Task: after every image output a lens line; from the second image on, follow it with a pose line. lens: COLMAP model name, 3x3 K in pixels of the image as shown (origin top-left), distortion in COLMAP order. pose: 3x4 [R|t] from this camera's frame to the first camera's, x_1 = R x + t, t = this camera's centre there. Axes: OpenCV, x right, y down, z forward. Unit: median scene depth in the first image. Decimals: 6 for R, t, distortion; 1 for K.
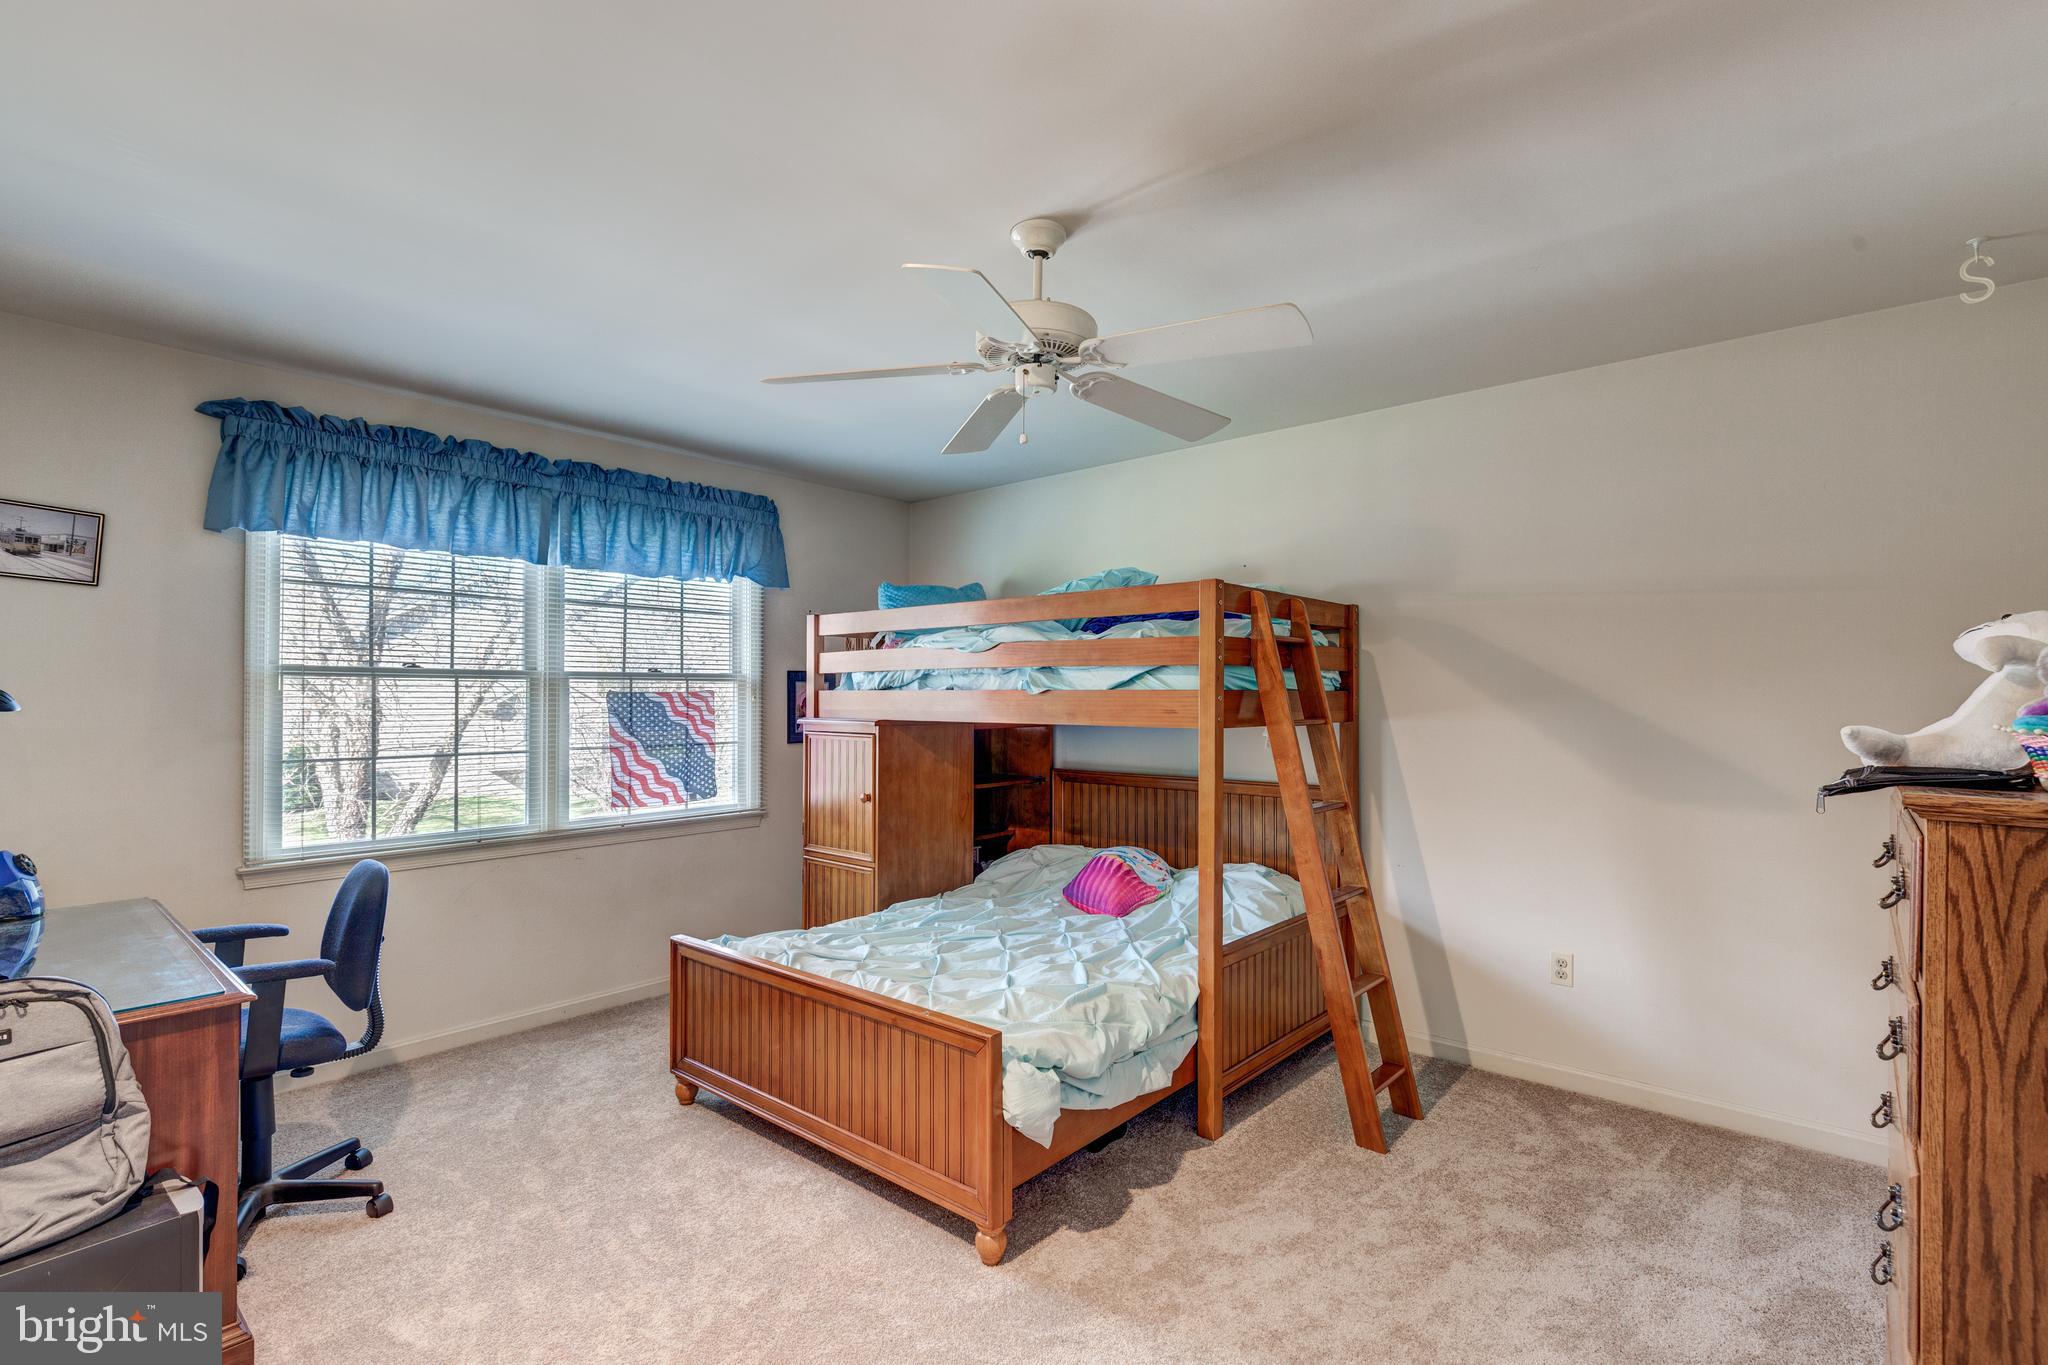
lens RADIAL K [[939.5, 0, 1027.6], [0, 939.5, 683.5], [0, 0, 1]] dist [0.001969, 0.000010]
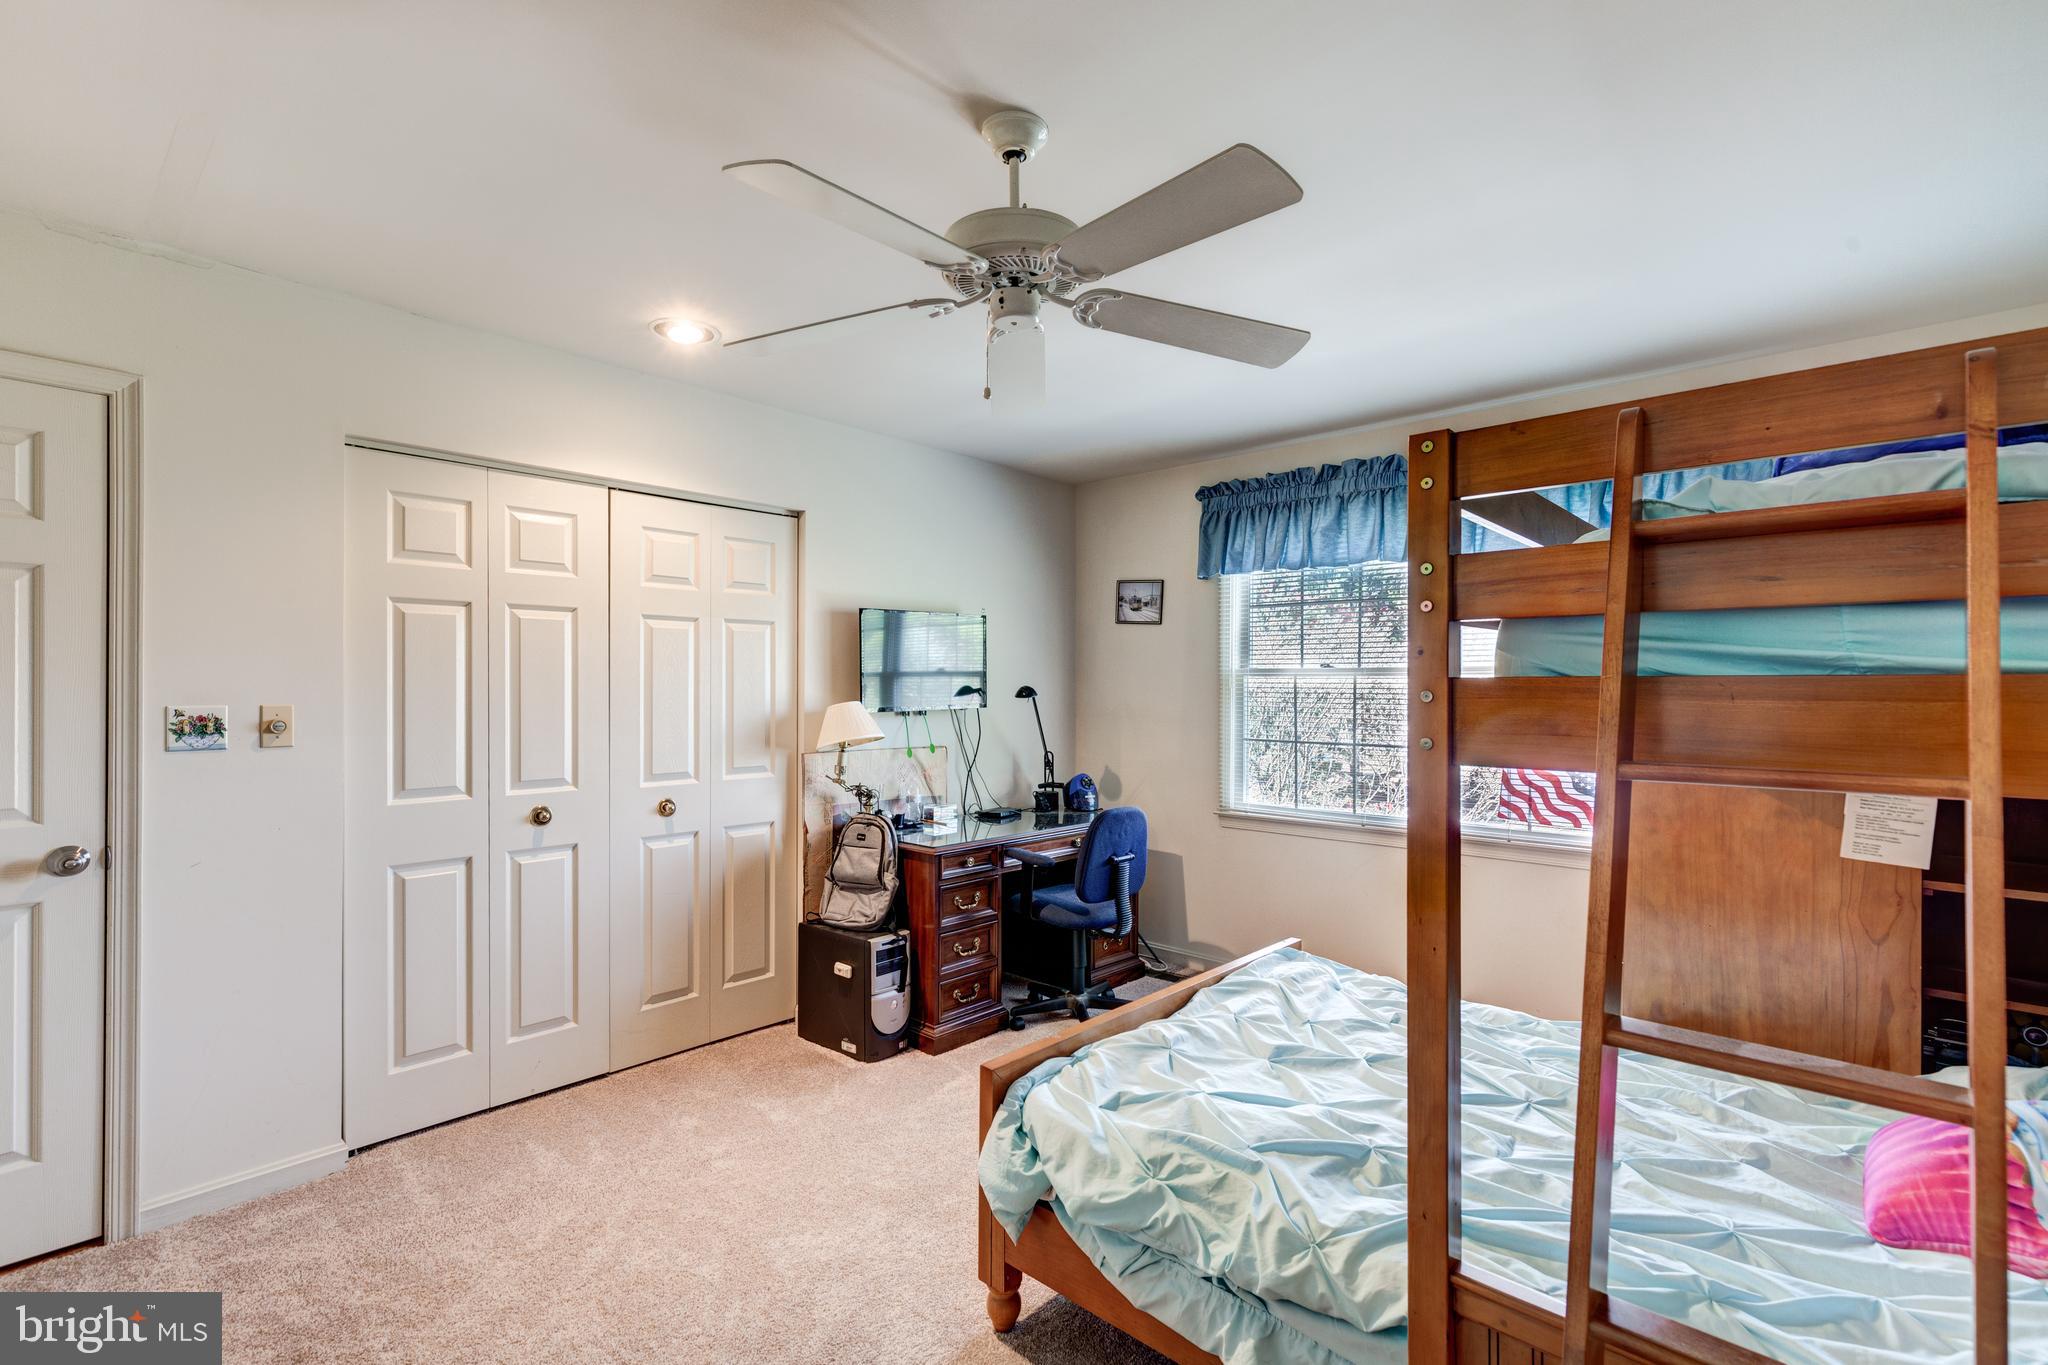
lens RADIAL K [[939.5, 0, 1027.6], [0, 939.5, 683.5], [0, 0, 1]] dist [0.001969, 0.000010]
pose [[-0.039409, -0.006997, -0.999199, 0.605077], [0.006300, 0.999954, -0.007251, 0.009979], [0.999203, -0.006581, -0.039363, 0.759519]]
